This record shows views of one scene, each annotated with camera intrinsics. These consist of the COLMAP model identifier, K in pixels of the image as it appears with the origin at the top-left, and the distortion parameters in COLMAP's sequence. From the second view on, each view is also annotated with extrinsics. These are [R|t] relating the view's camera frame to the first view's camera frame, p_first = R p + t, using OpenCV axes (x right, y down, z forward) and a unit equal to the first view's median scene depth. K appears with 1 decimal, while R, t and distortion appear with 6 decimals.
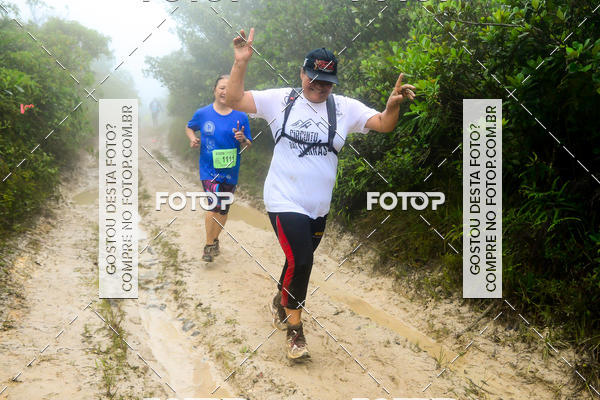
lens RADIAL K [[645.3, 0, 313.9], [0, 645.3, 209.5], [0, 0, 1]] dist [-0.032230, 0.176226]
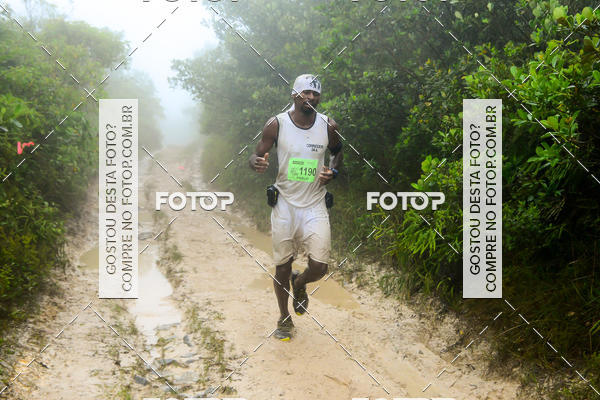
lens RADIAL K [[886.8, 0, 315.6], [0, 886.8, 206.2], [0, 0, 1]] dist [0.071452, 0.160730]
pose [[0.995837, -0.013310, -0.090177, -0.010088], [0.008889, 0.998747, -0.049255, -0.045971], [0.090719, 0.048249, 0.994707, -0.029791]]
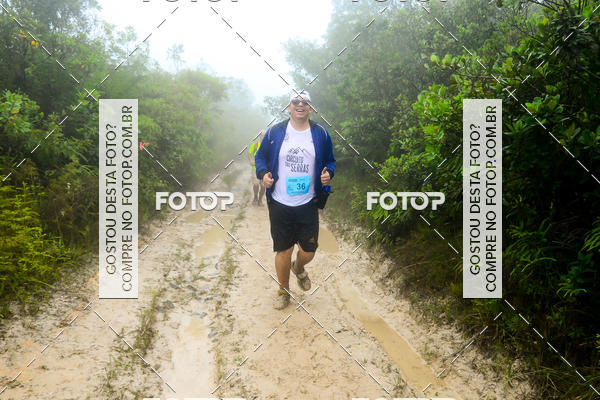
lens RADIAL K [[575.4, 0, 307.6], [0, 575.4, 206.2], [0, 0, 1]] dist [-0.068934, 0.168263]
pose [[0.974704, 0.024129, -0.222192, 0.166013], [-0.031342, 0.999088, -0.028992, -0.024648], [0.221290, 0.035223, 0.974572, -0.010272]]
